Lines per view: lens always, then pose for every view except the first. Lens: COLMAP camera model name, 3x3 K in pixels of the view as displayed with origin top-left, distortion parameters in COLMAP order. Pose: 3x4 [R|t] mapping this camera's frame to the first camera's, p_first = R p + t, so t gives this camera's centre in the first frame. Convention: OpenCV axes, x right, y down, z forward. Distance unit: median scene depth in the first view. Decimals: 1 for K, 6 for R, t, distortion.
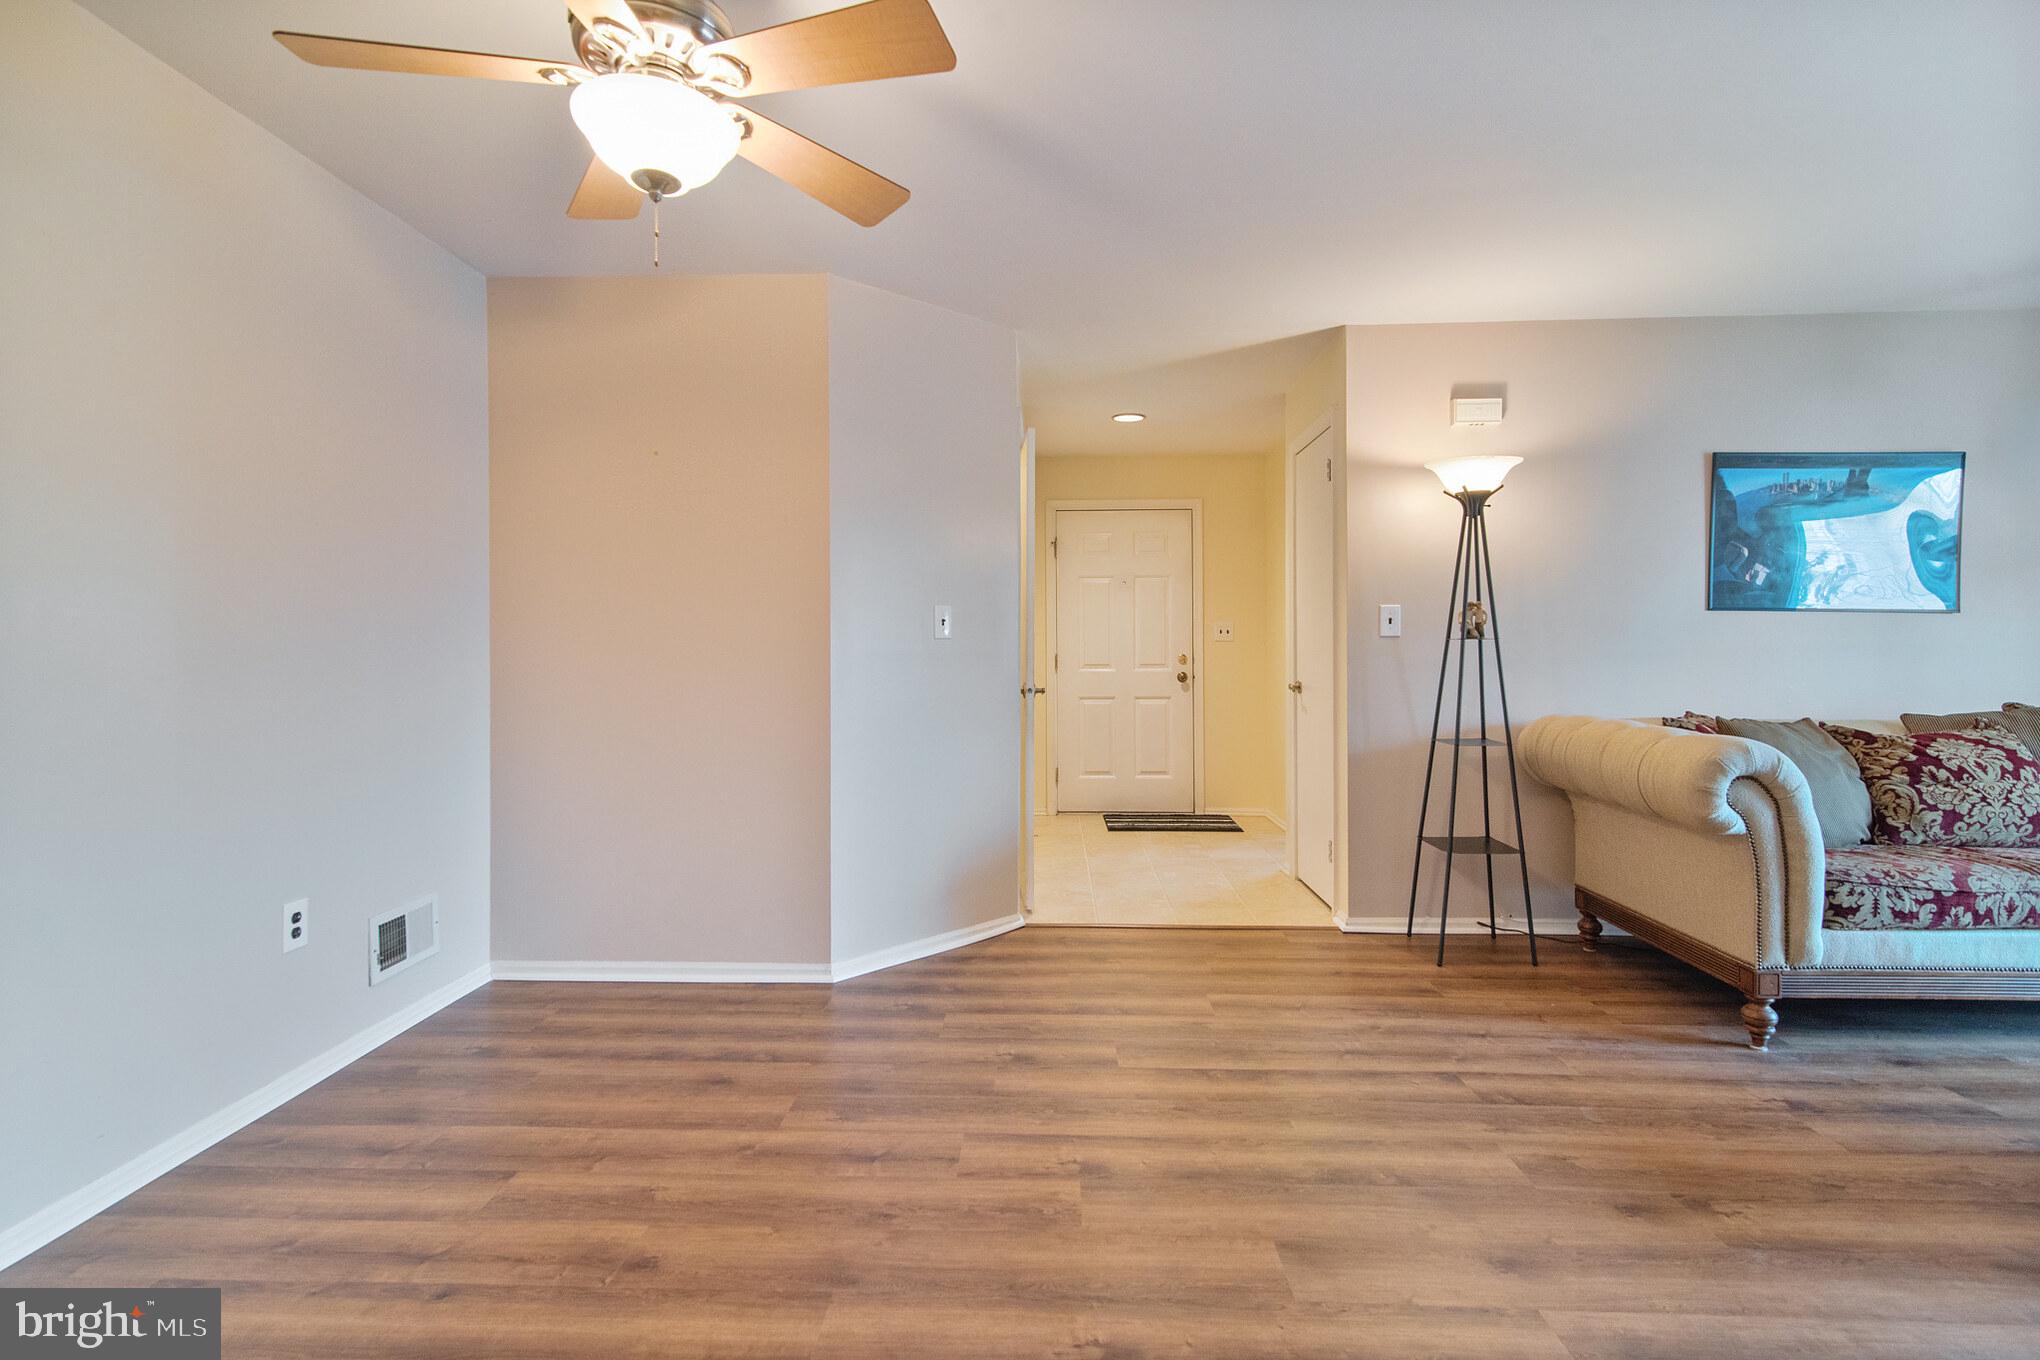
lens RADIAL K [[945.0, 0, 1018.6], [0, 945.0, 652.3], [0, 0, 1]] dist [0.001993, 0.000056]
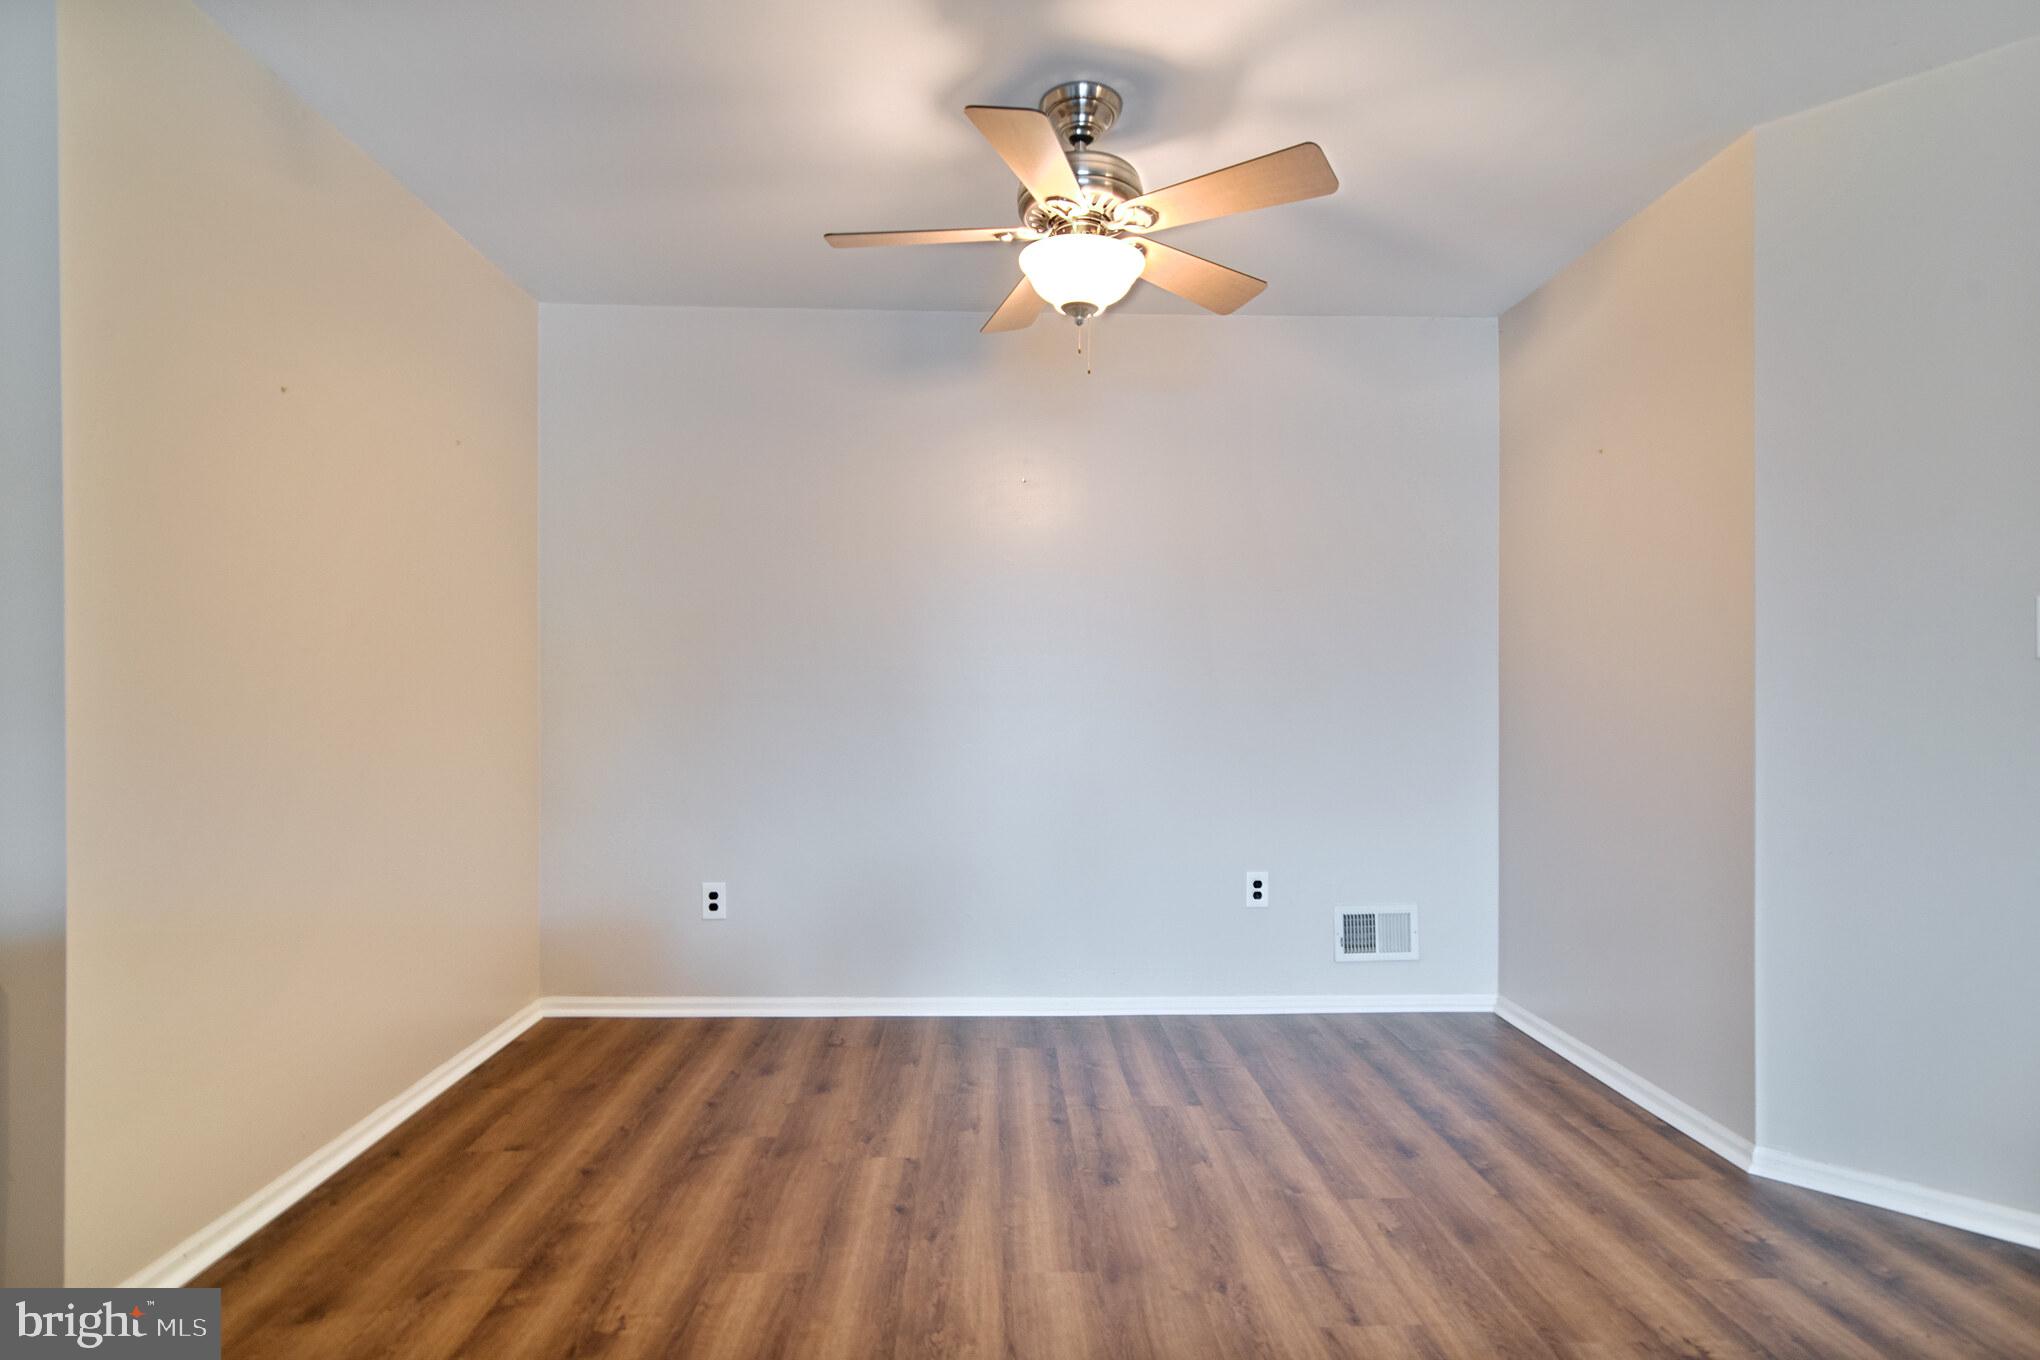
lens RADIAL K [[1014.6, 0, 1020.0], [0, 1014.6, 680.0], [0, 0, 1]] dist [0.001617, 0.000031]
pose [[0.060394, -0.011108, -0.998113, 0.665860], [0.002307, 0.999937, -0.010988, 0.004140], [0.998172, -0.001639, 0.060416, 0.574221]]
